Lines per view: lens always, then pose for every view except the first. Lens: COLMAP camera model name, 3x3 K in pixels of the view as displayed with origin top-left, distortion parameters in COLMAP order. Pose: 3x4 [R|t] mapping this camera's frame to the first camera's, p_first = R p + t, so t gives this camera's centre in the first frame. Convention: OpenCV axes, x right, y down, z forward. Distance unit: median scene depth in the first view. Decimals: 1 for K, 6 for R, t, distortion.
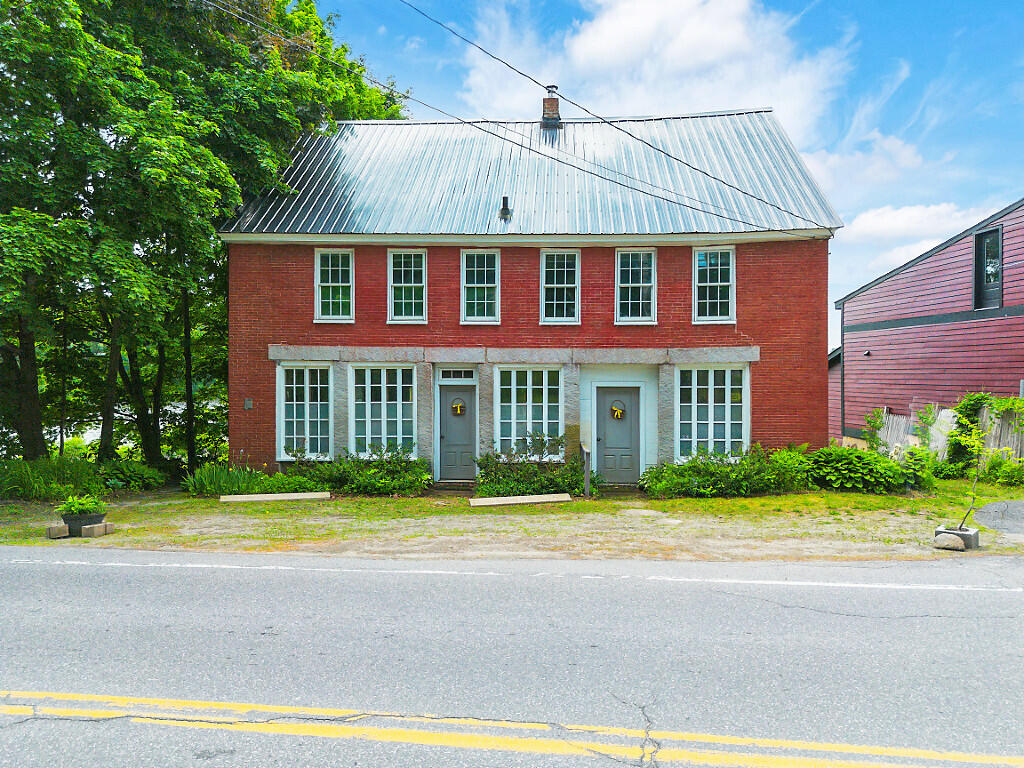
lens RADIAL K [[739.5, 0, 512.0], [0, 739.5, 384.0], [0, 0, 1]] dist [0.075048, -0.000759]
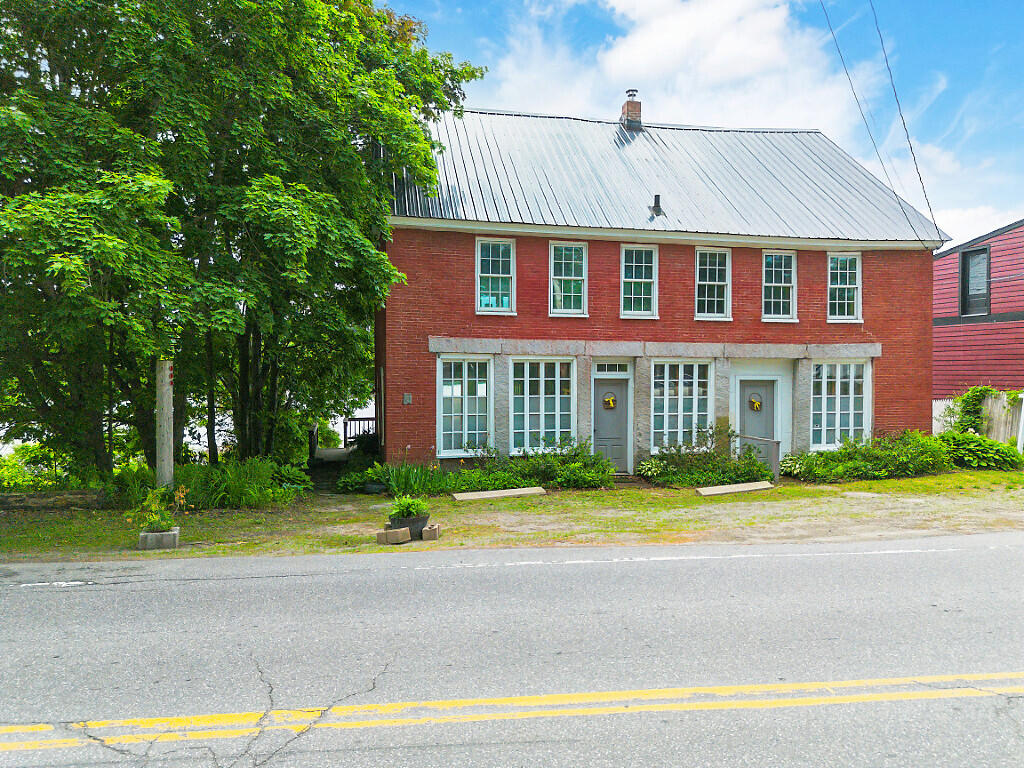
lens RADIAL K [[784.7, 0, 511.1], [0, 784.7, 369.4], [0, 0, 1]] dist [0.054452, -0.002882]
pose [[0.961919, 0.000996, 0.273331, -0.504636], [0.001138, 0.999970, -0.007648, -0.002696], [-0.273331, 0.007668, 0.961890, 0.009042]]
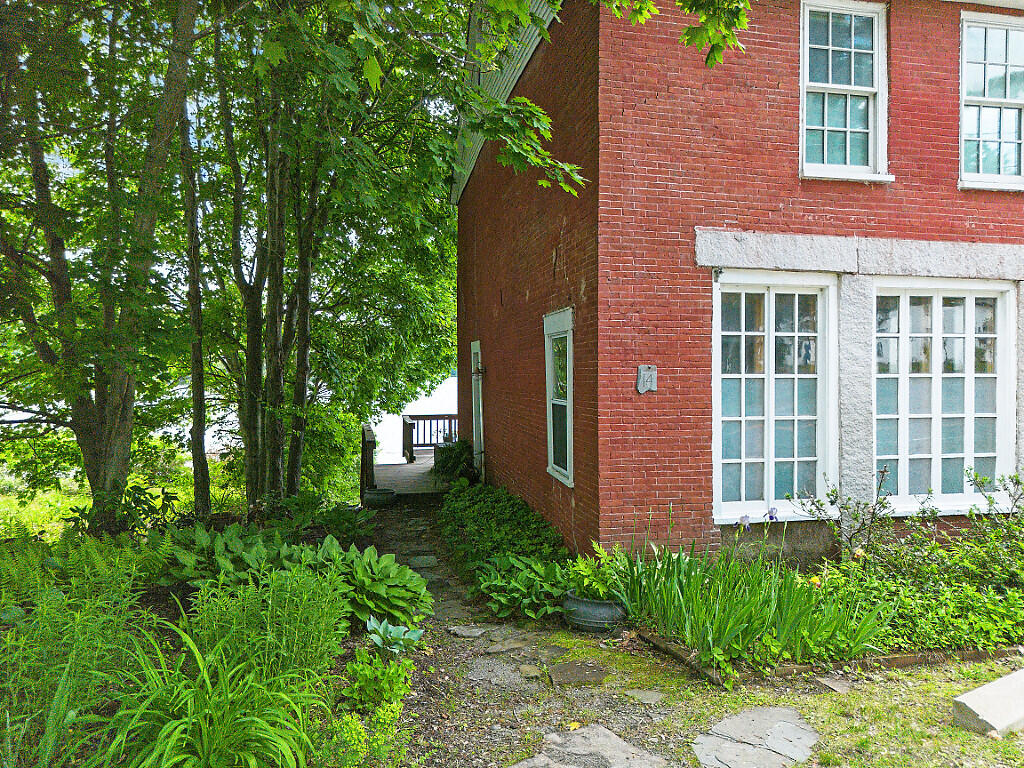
lens RADIAL K [[784.7, 0, 511.1], [0, 784.7, 369.4], [0, 0, 1]] dist [0.054452, -0.002882]
pose [[0.965146, -0.000081, 0.261712, -0.534468], [-0.000552, 0.999997, 0.002342, 0.021163], [-0.261711, -0.002405, 0.965143, 0.632465]]
